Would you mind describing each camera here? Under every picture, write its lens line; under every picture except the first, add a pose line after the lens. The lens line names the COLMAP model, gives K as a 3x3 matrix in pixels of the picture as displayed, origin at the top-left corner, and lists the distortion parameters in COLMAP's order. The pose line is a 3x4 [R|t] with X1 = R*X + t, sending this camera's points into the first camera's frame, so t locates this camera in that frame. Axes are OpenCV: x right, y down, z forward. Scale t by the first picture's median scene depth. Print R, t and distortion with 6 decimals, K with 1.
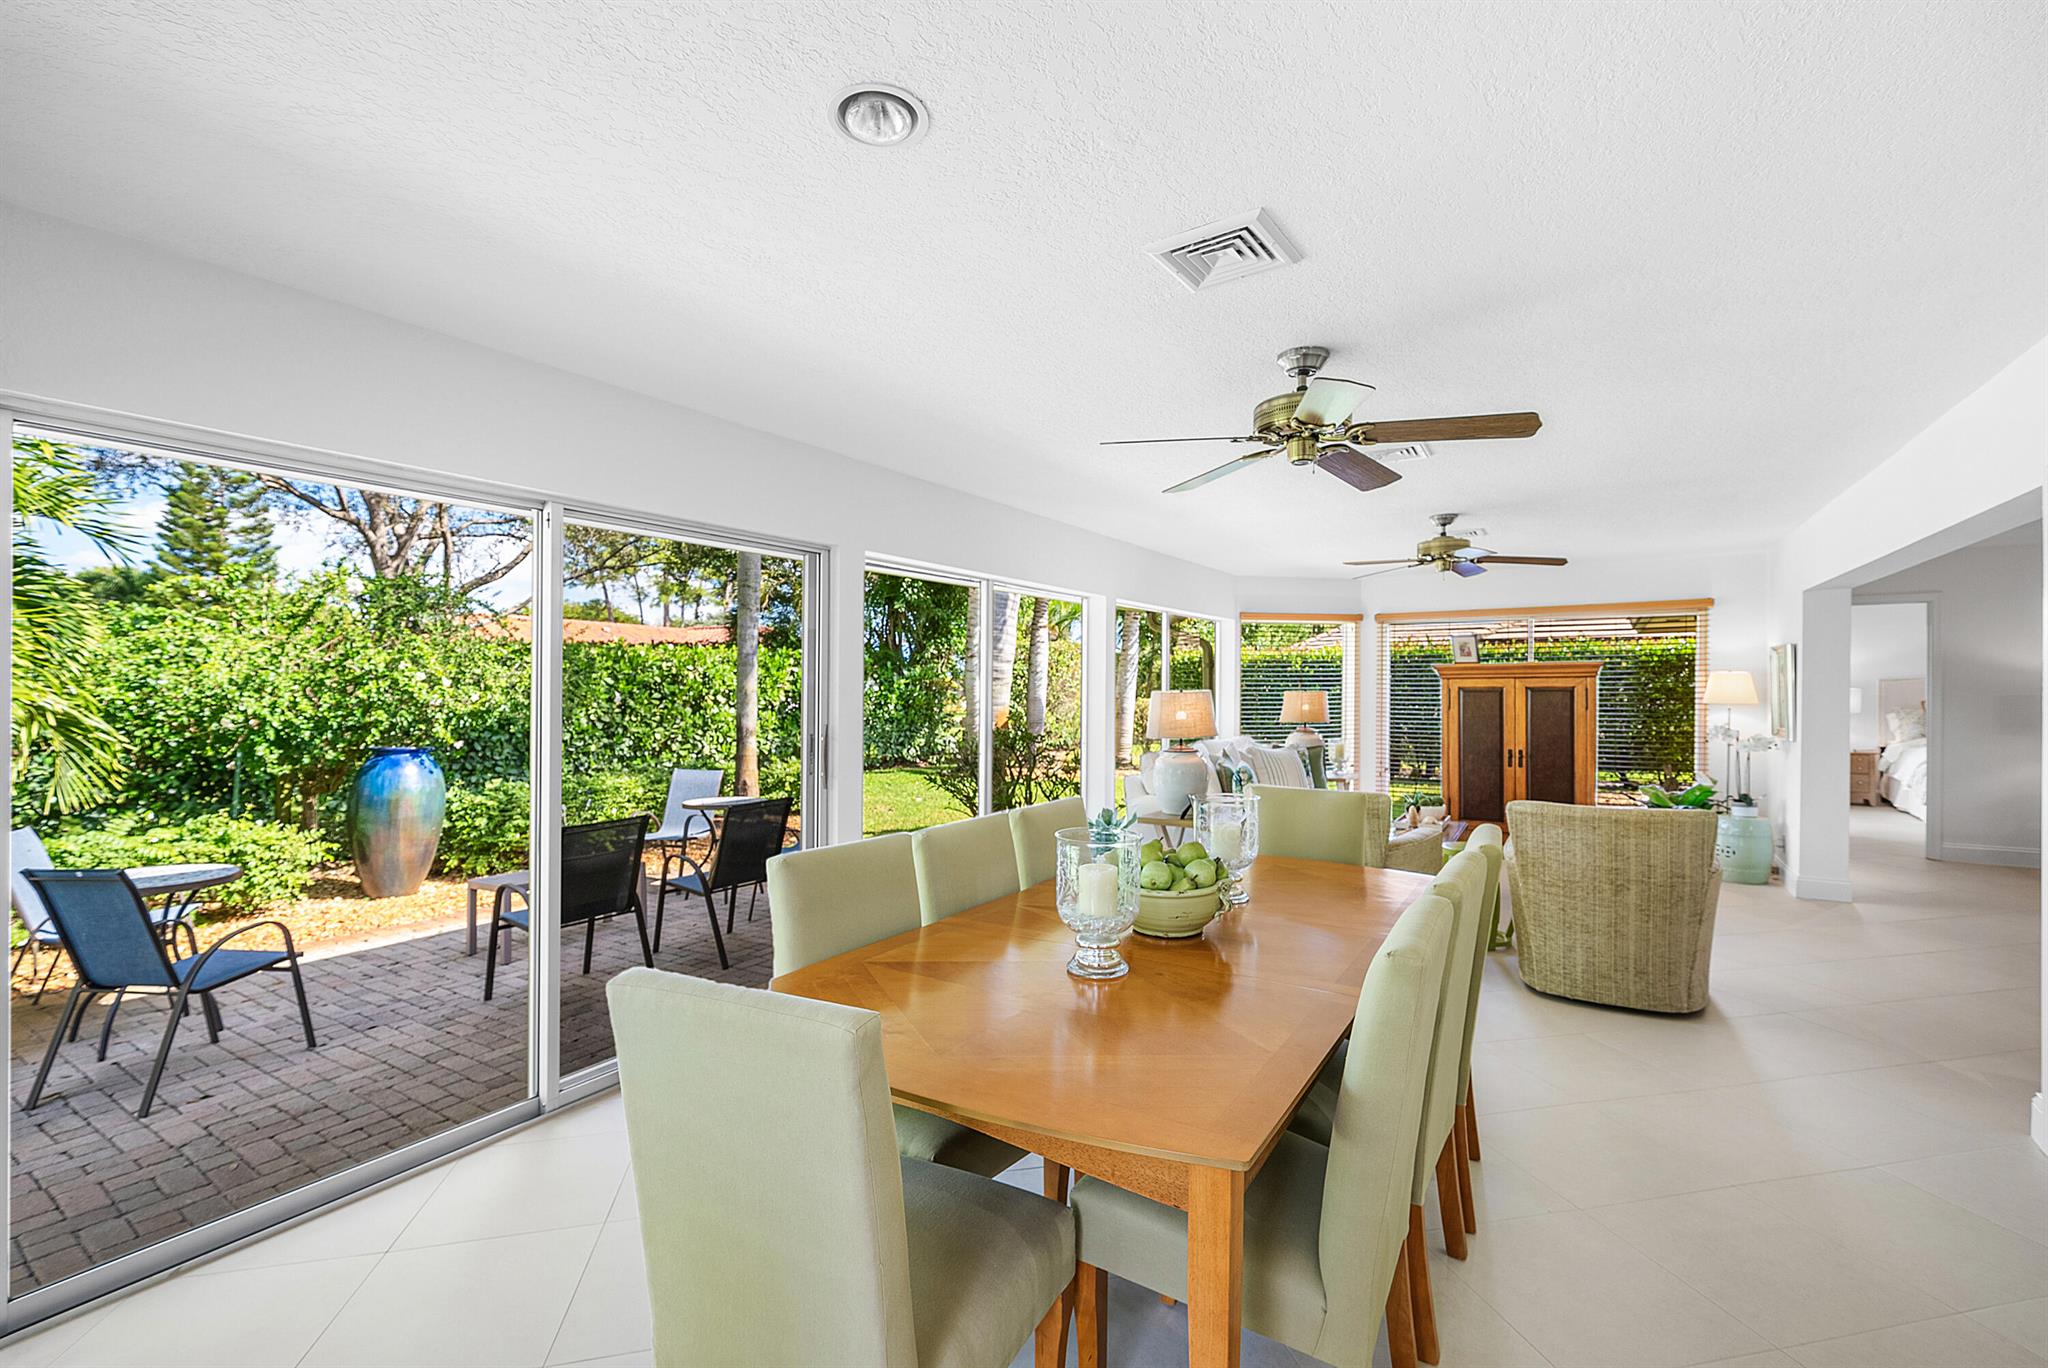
lens RADIAL K [[907.7, 0, 1061.0], [0, 907.7, 689.5], [0, 0, 1]] dist [-0.001420, 0.001133]
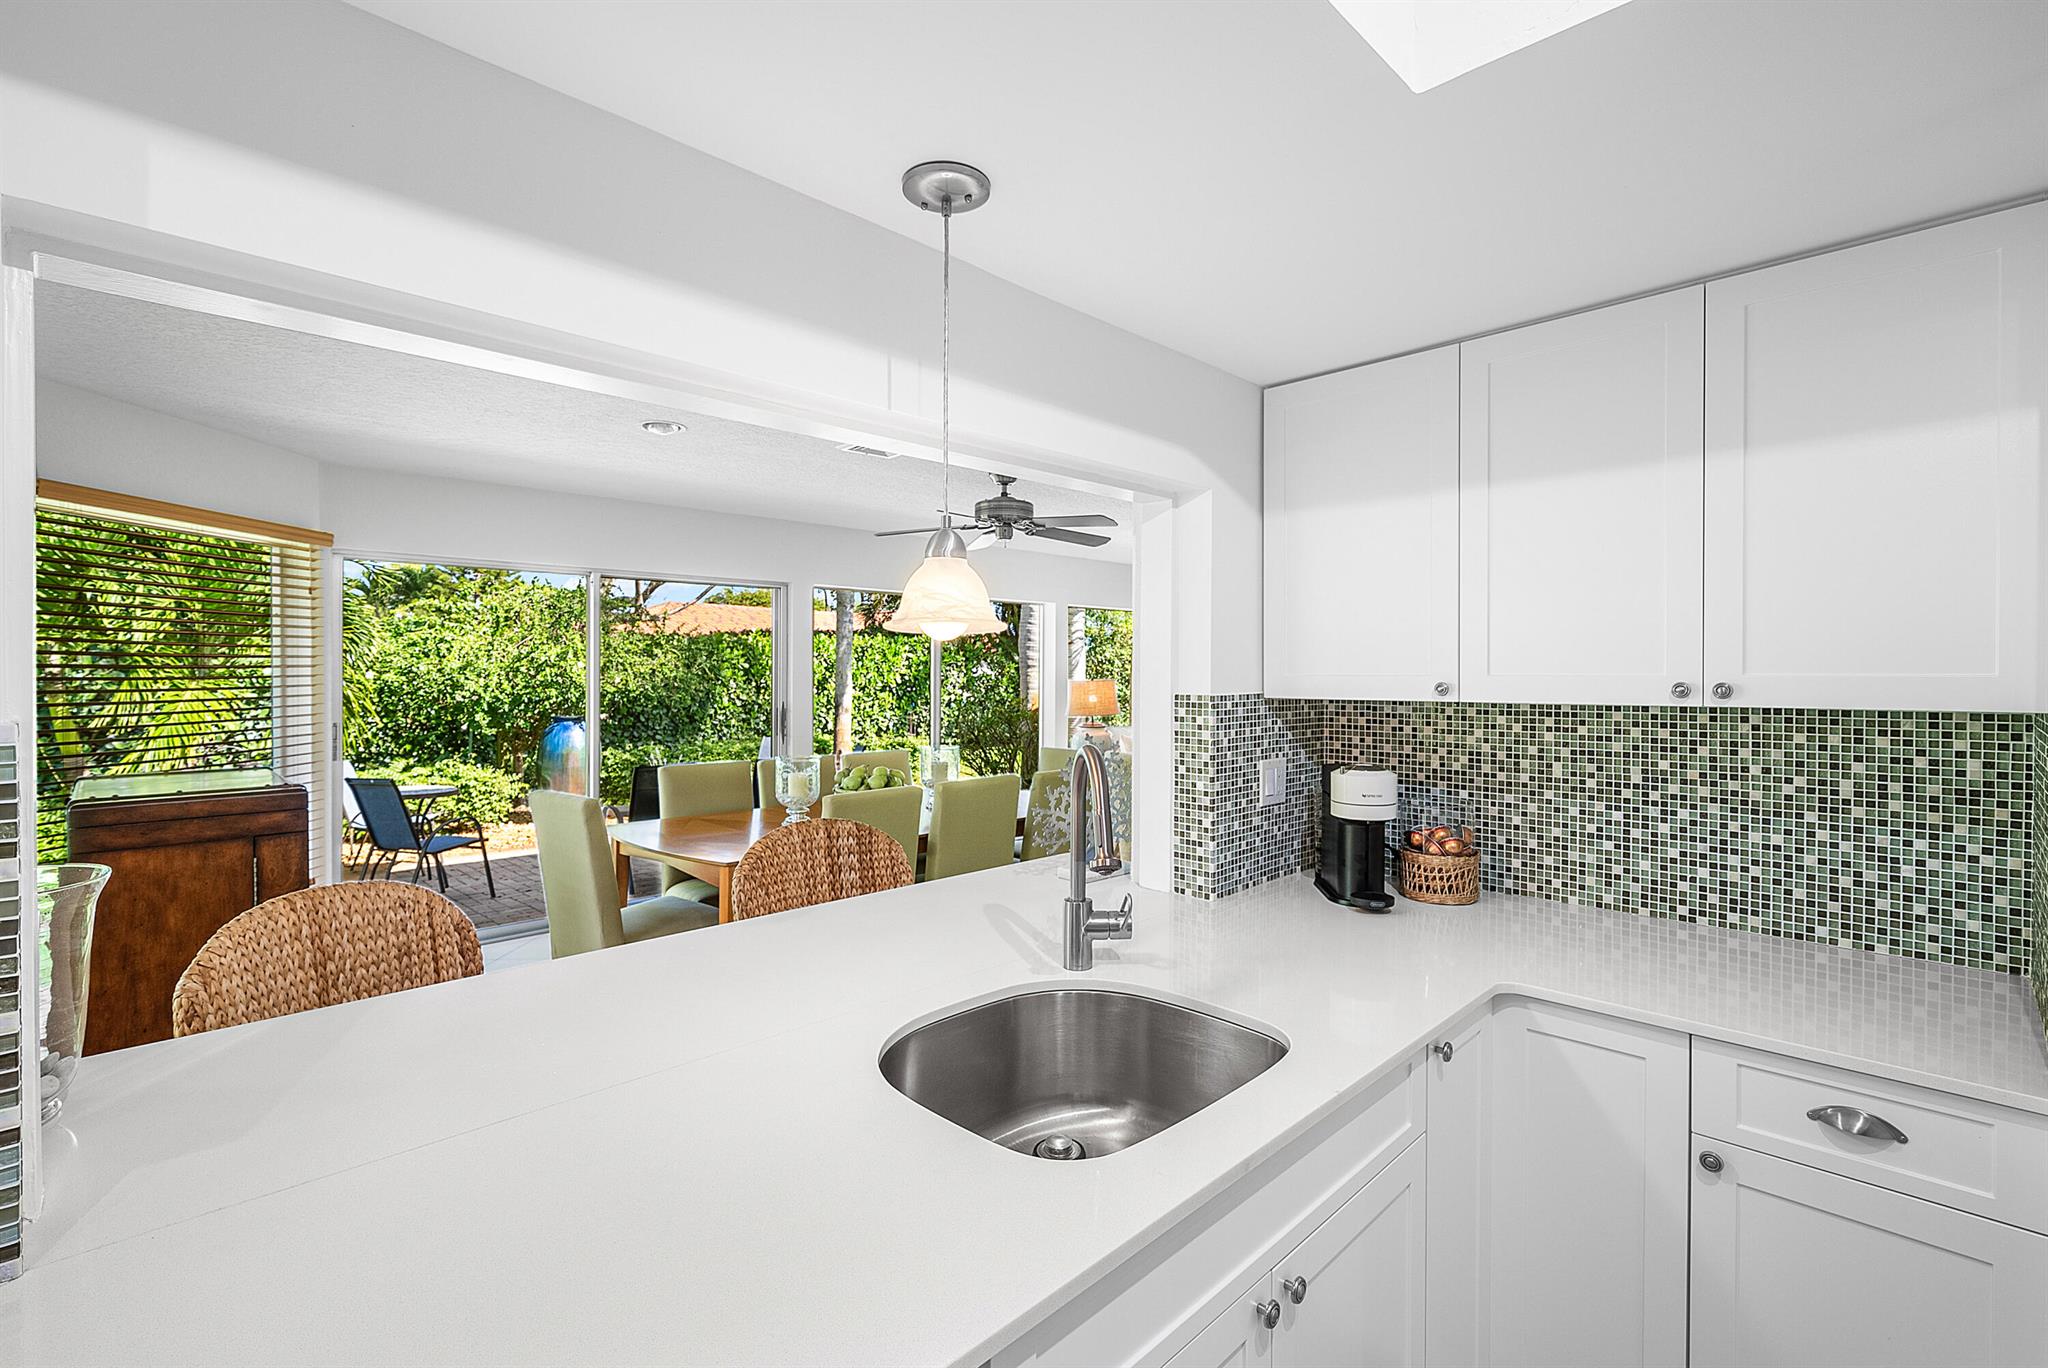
lens RADIAL K [[907.7, 0, 1026.6], [0, 907.7, 696.8], [0, 0, 1]] dist [-0.001420, 0.001133]
pose [[0.978767, 0.010032, -0.204732, 0.259011], [-0.004450, 0.999606, 0.027703, -0.008179], [0.204930, -0.026204, 0.978426, -0.227381]]
